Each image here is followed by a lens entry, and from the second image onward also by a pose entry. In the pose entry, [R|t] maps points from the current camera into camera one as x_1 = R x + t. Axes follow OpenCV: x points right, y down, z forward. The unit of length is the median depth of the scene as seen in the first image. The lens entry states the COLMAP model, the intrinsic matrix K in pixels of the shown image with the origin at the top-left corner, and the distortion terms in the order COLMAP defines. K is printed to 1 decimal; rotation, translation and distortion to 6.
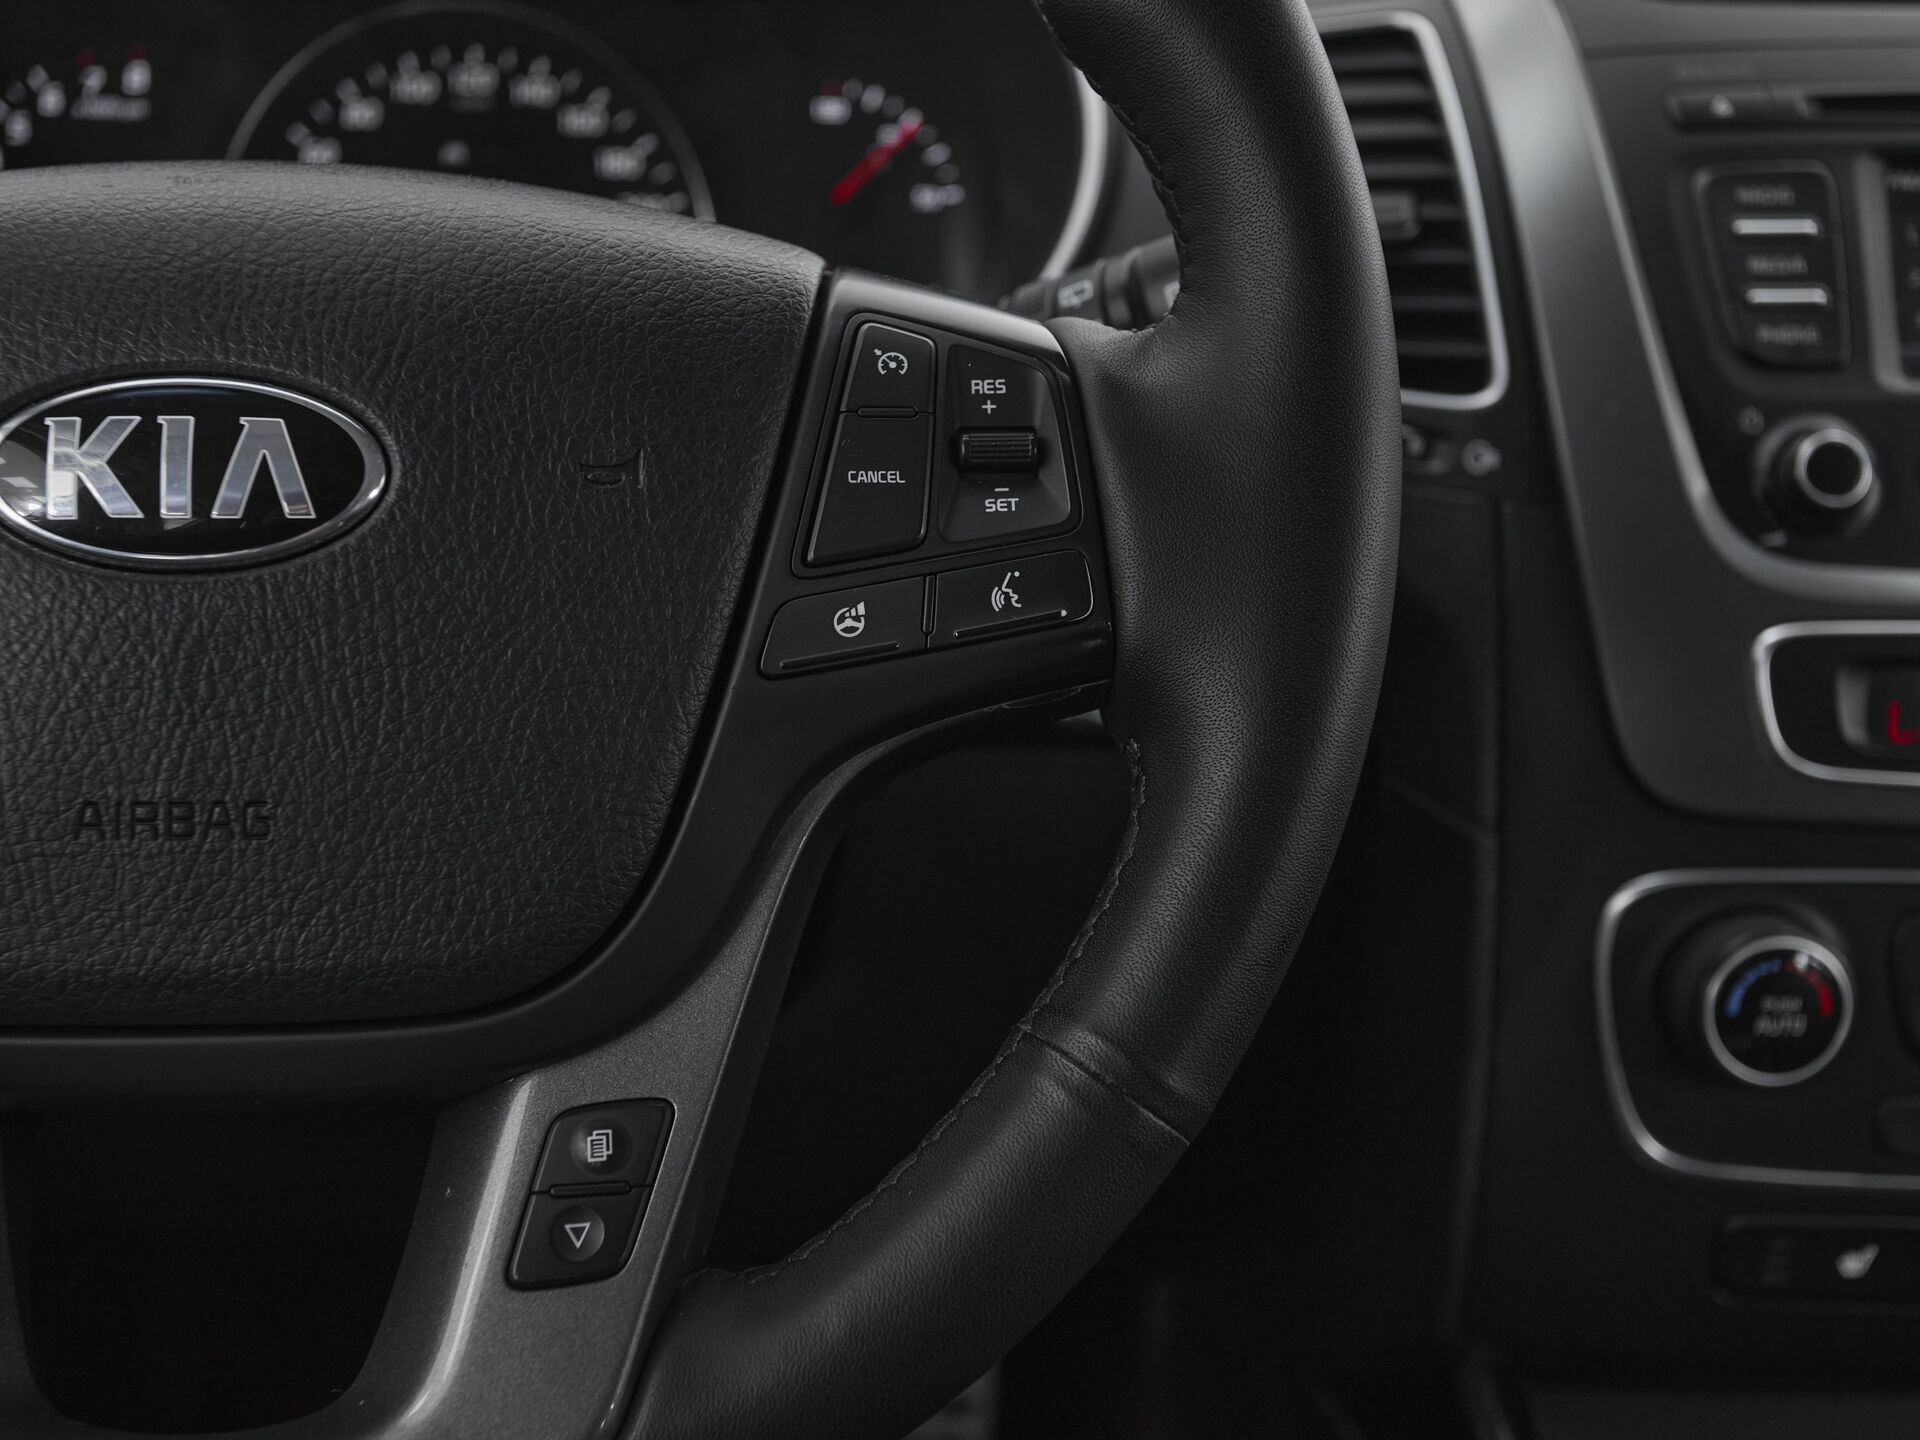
lens RADIAL K [[2347.2, 0, 888.6], [0, 2347.2, 722.1], [0, 0, 1]] dist [0.016192, 0.033837]
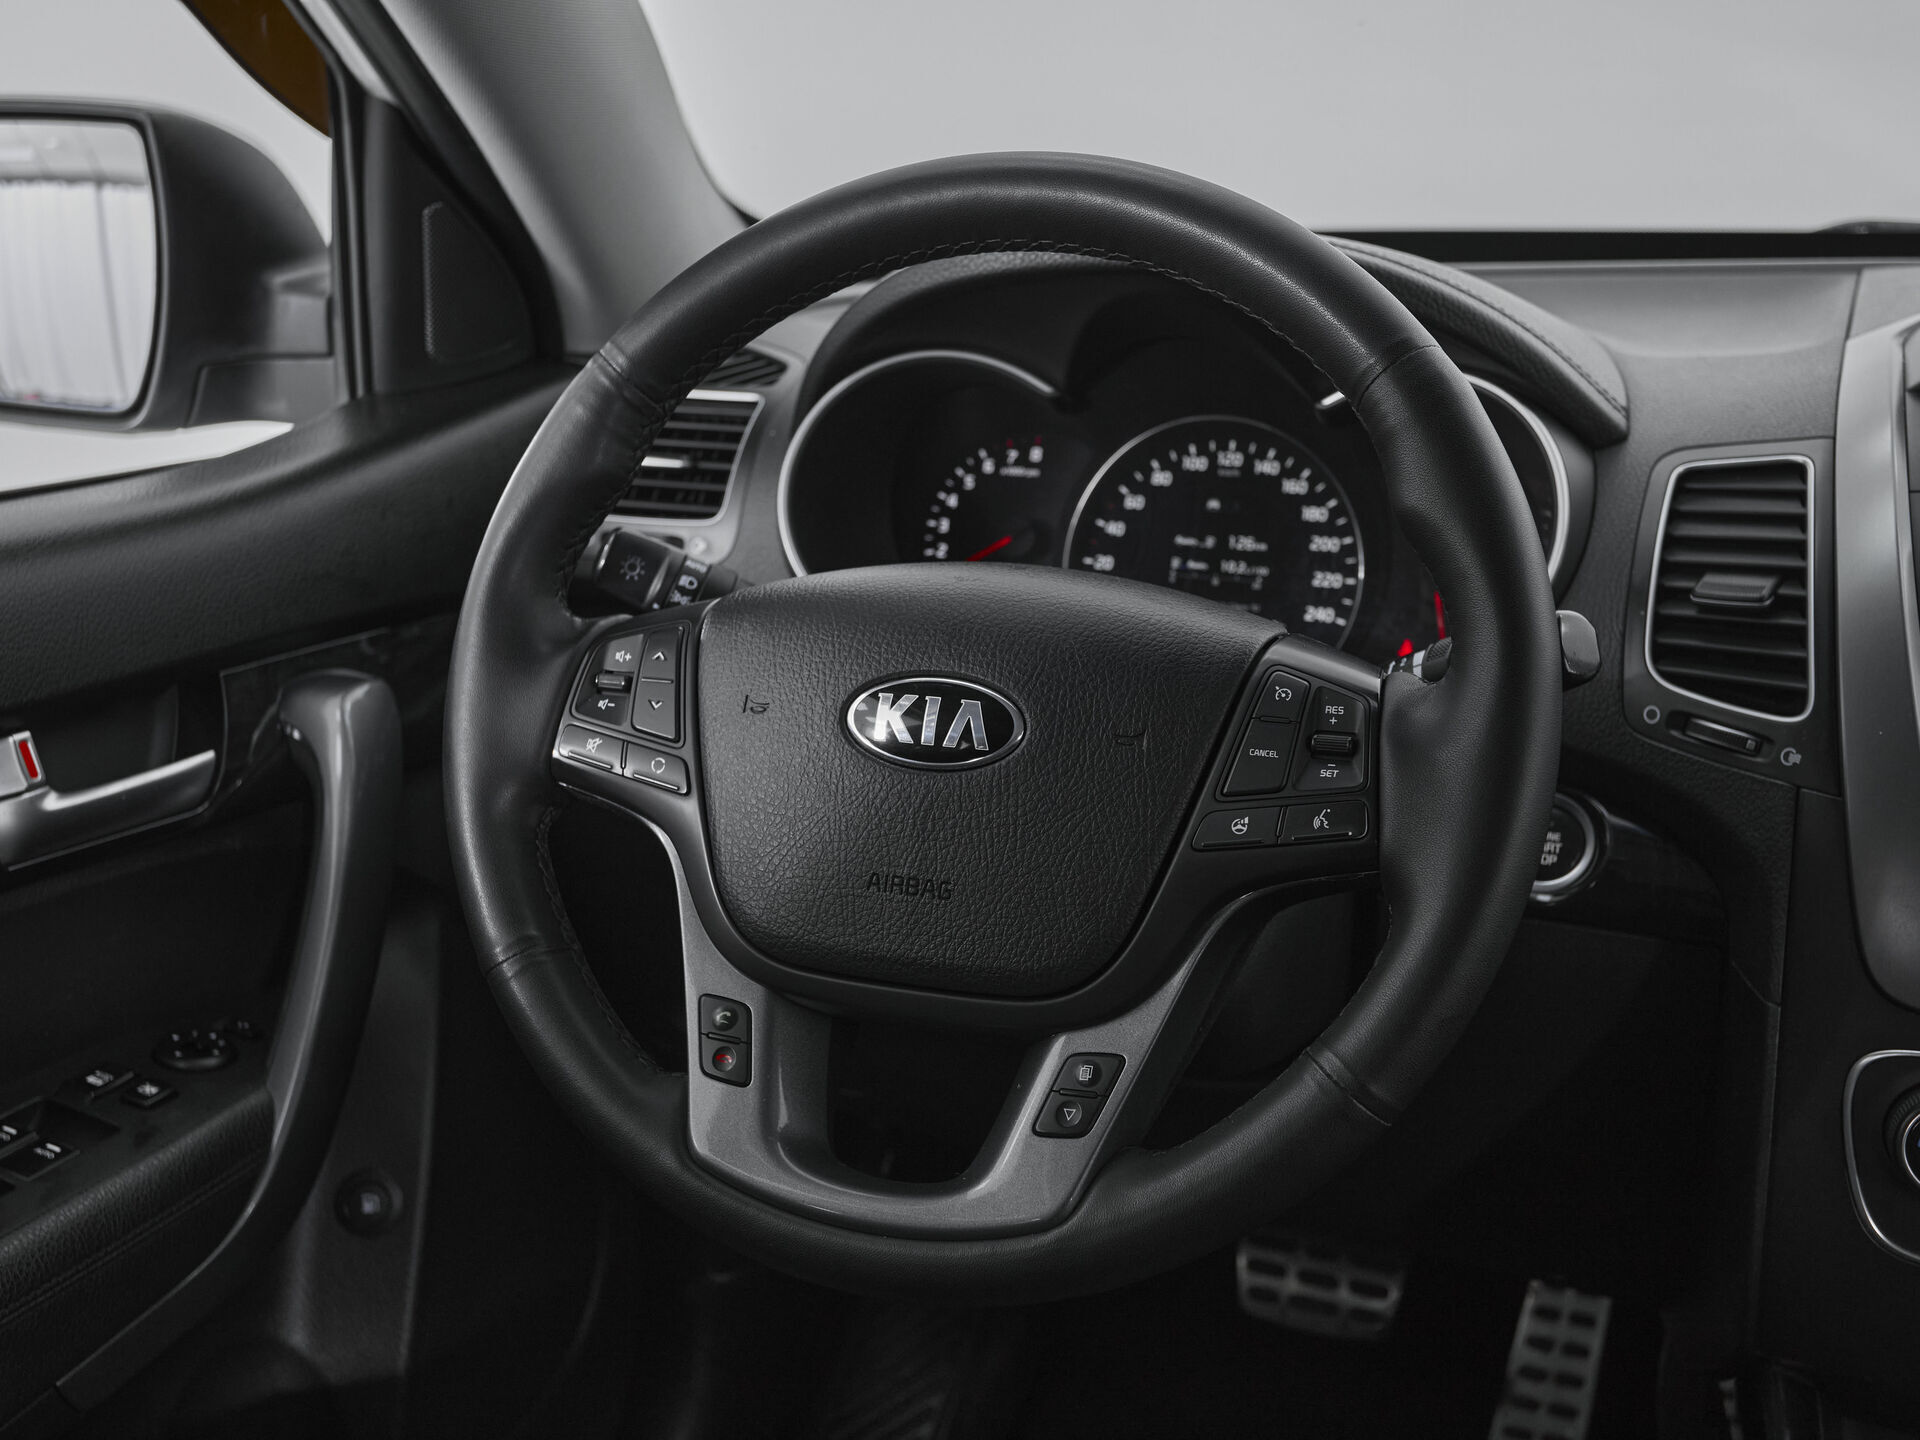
lens RADIAL K [[2054.8, 0, 916.0], [0, 2054.8, 721.0], [0, 0, 1]] dist [0.002607, 0.031570]
pose [[0.901113, 0.083649, -0.425440, 0.470594], [-0.109288, 0.993352, -0.036169, -0.039386], [0.419586, 0.079088, 0.904264, -0.677484]]
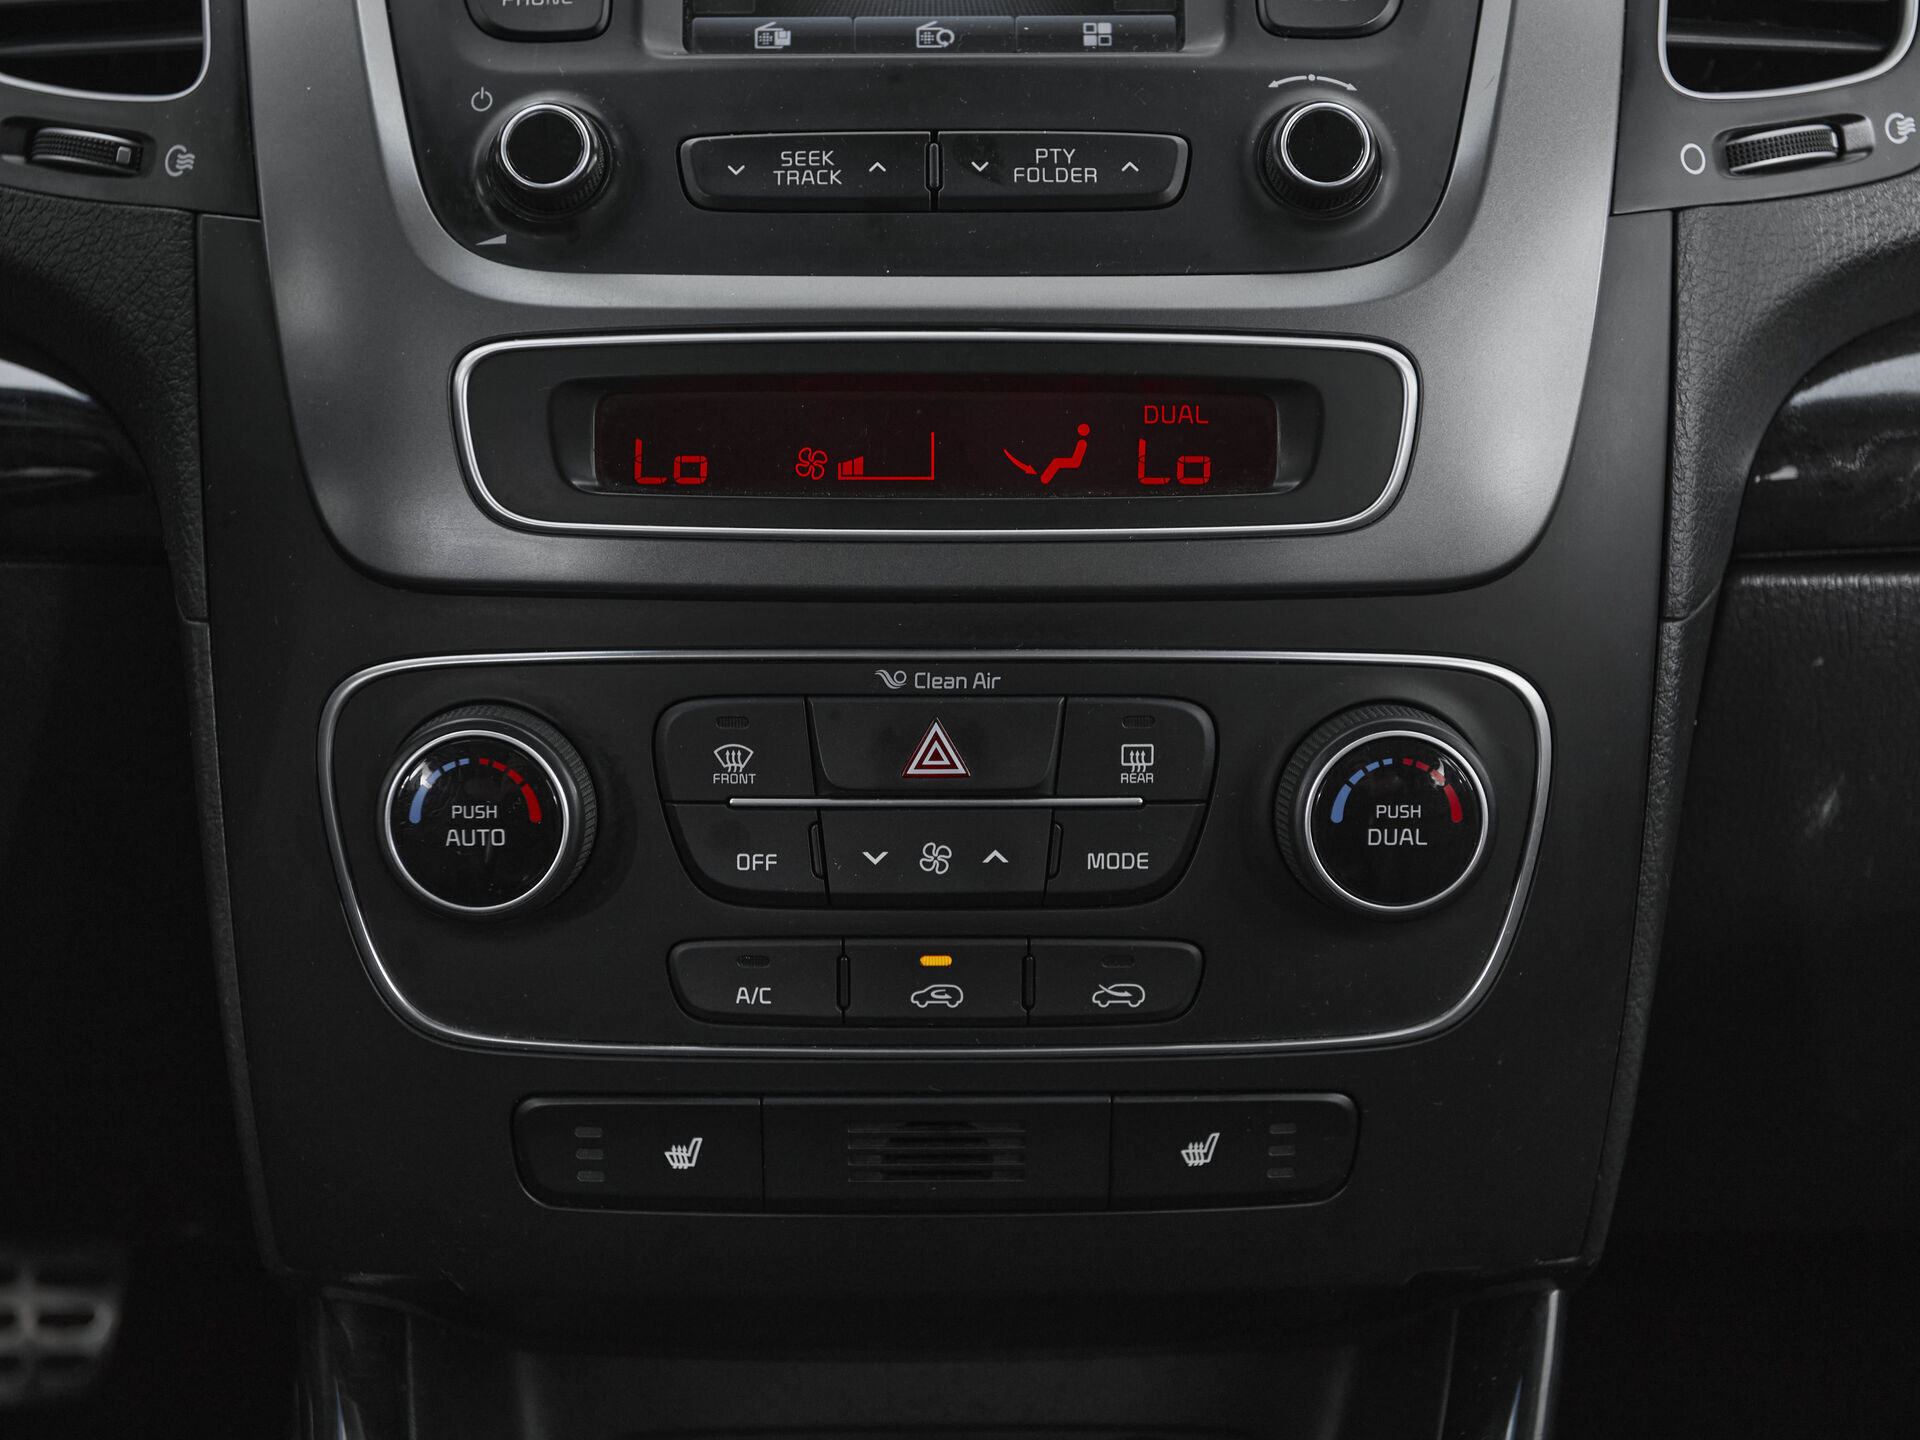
lens RADIAL K [[2318.3, 0, 938.1], [0, 2318.3, 721.0], [0, 0, 1]] dist [0.022699, 0.059762]
pose [[0.998272, -0.017266, -0.056161, 0.854675], [0.014454, 0.998640, -0.050094, 0.193257], [0.056949, 0.049196, 0.997164, 0.334545]]
